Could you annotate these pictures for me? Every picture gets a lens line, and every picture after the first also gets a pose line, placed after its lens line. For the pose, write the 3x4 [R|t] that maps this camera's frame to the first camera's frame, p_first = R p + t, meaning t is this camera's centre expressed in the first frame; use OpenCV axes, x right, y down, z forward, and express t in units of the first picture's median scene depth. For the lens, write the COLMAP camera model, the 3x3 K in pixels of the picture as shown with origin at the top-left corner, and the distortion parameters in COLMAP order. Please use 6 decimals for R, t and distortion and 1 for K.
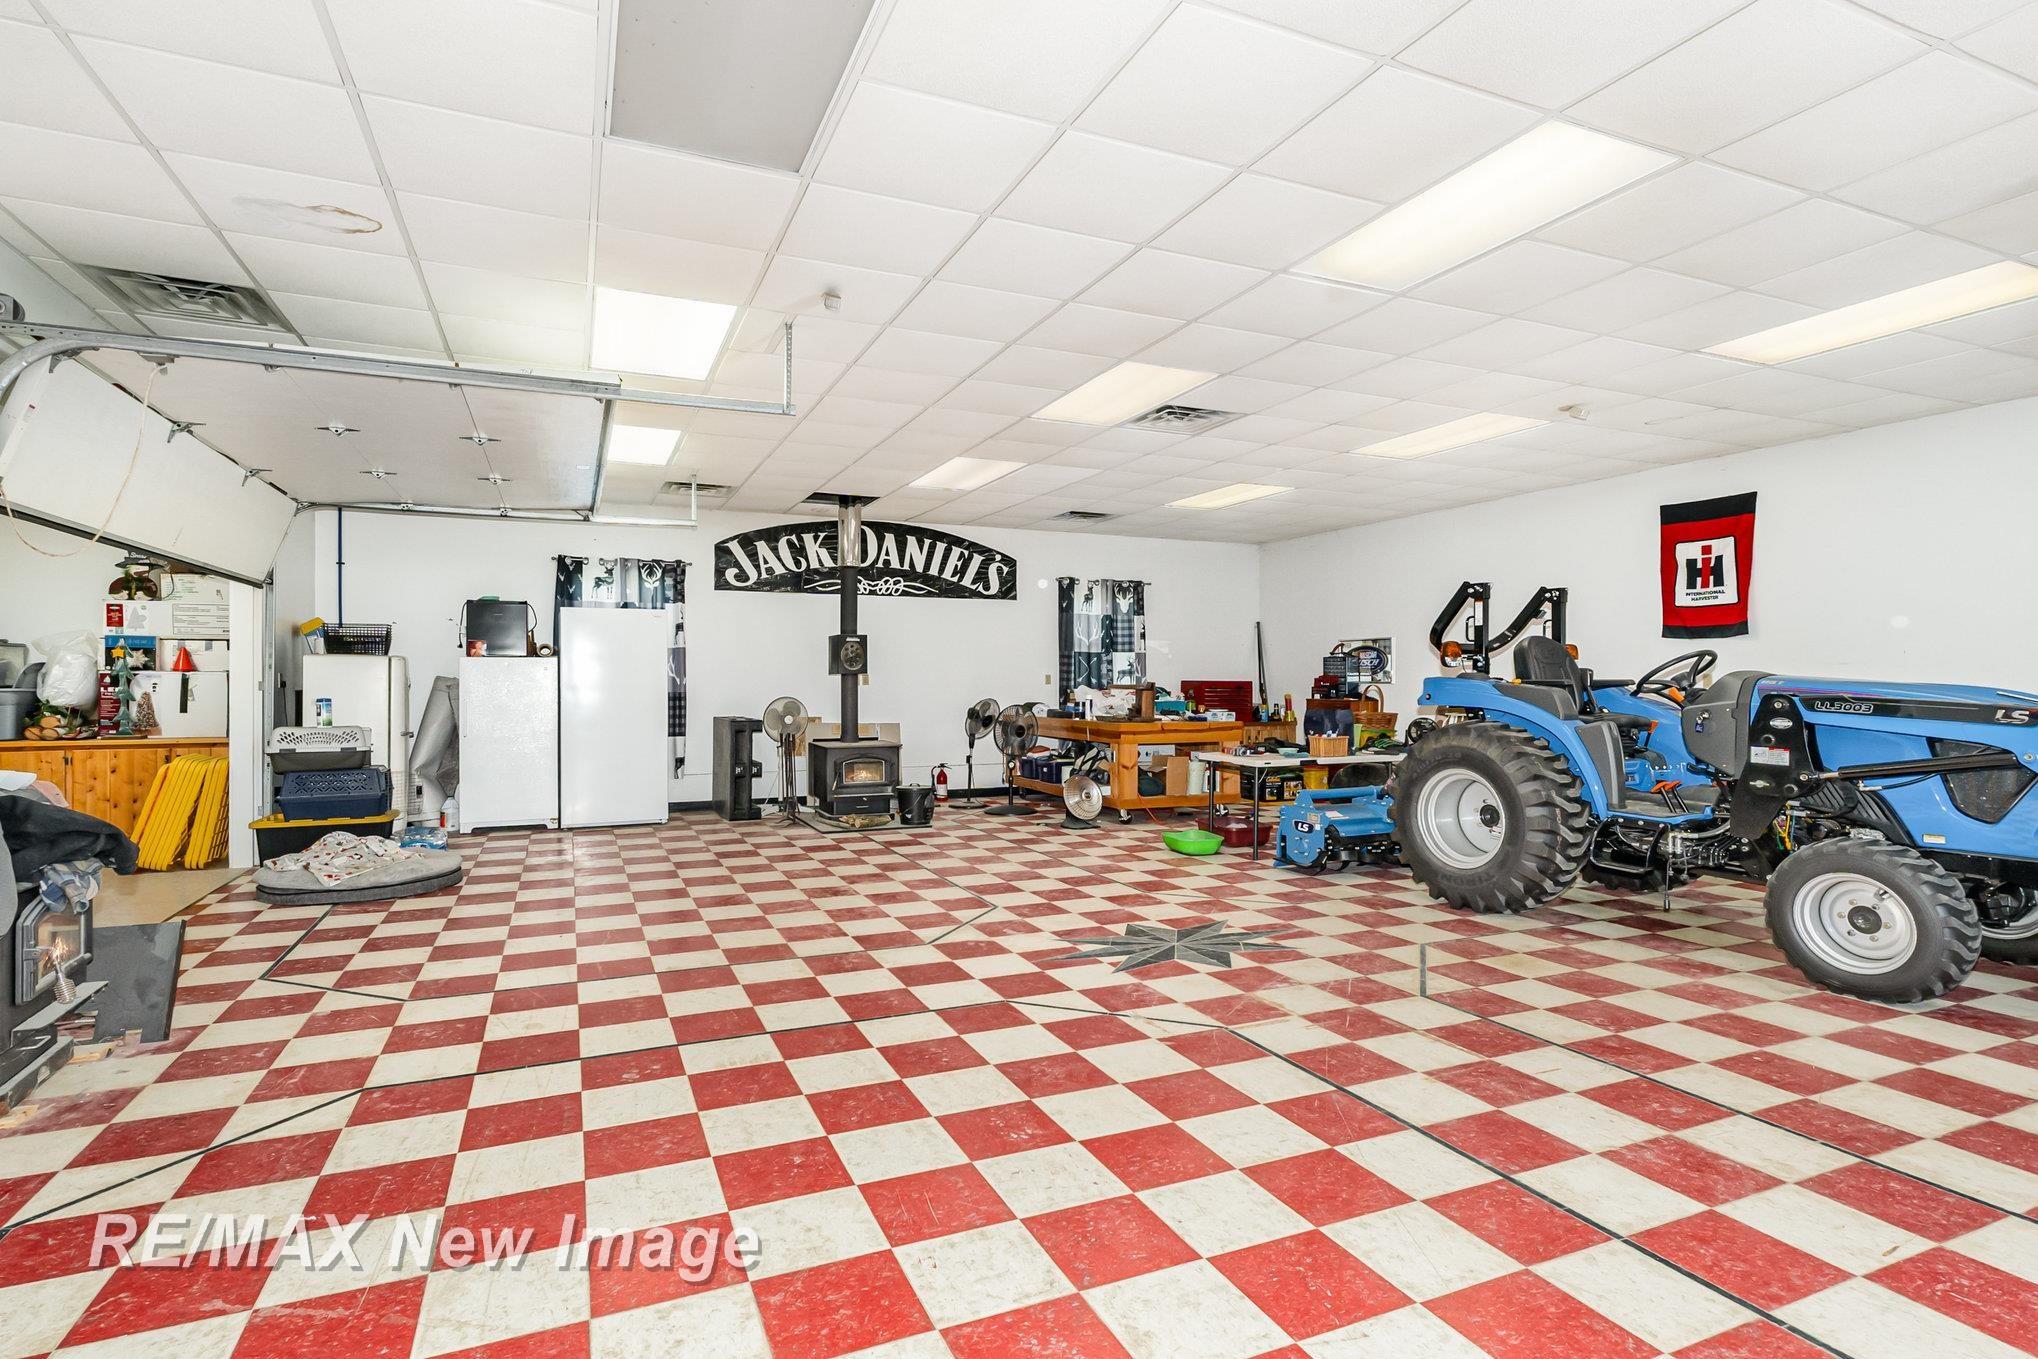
lens RADIAL K [[970.6, 0, 1028.1], [0, 970.6, 671.4], [0, 0, 1]] dist [-0.002270, 0.000741]
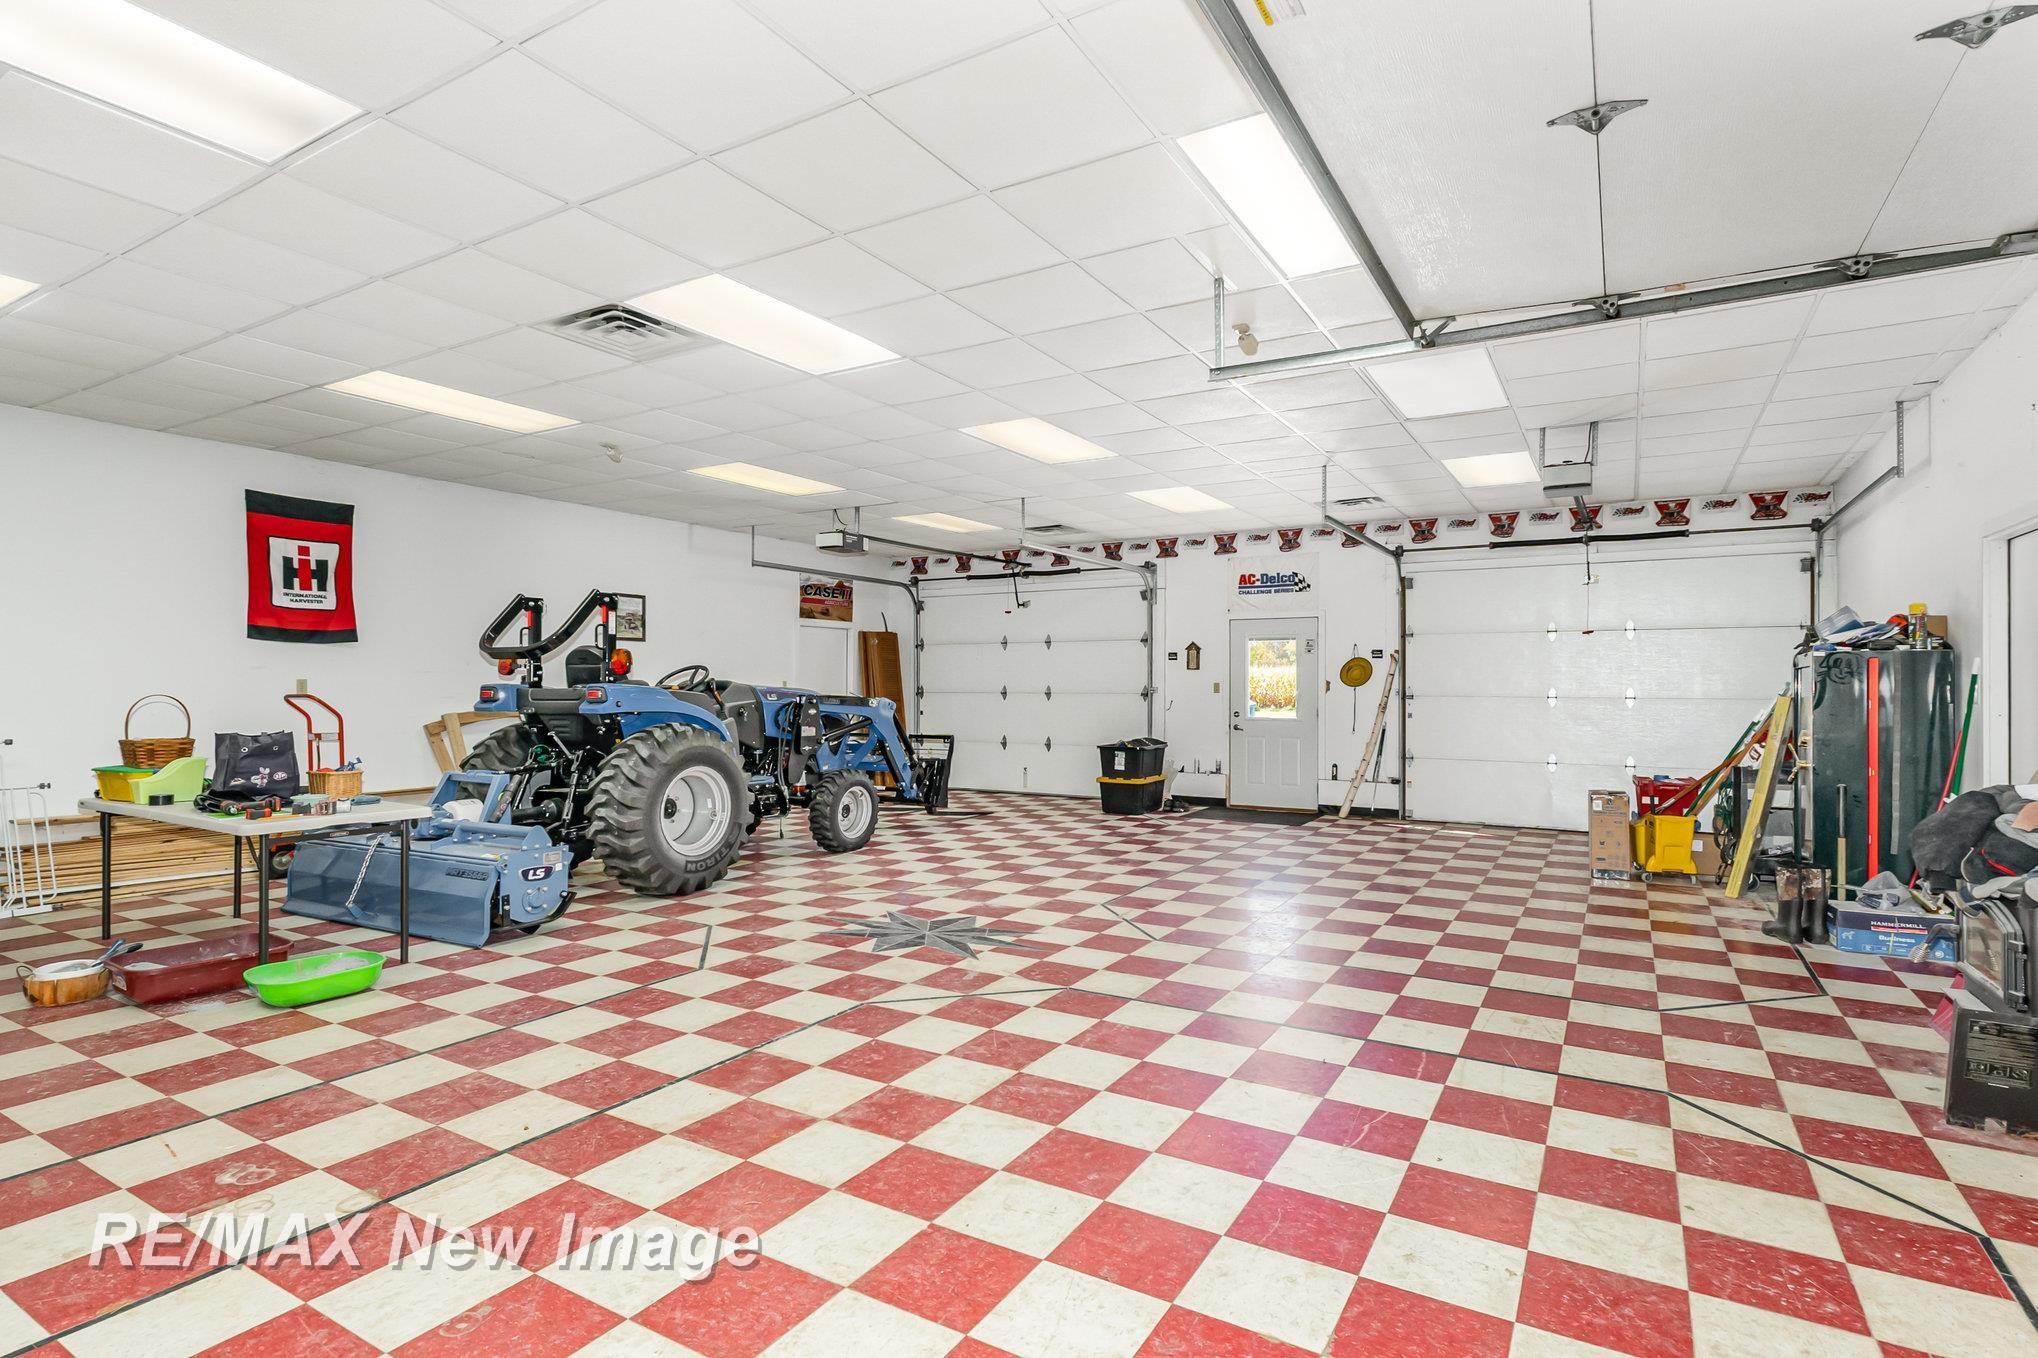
lens RADIAL K [[970.6, 0, 1027.8], [0, 970.6, 687.6], [0, 0, 1]] dist [-0.002270, 0.000741]
pose [[-0.543668, -0.004886, 0.839286, -0.617284], [-0.008755, 0.999962, 0.000150, 0.005084], [-0.839255, -0.007266, -0.543690, 1.134218]]
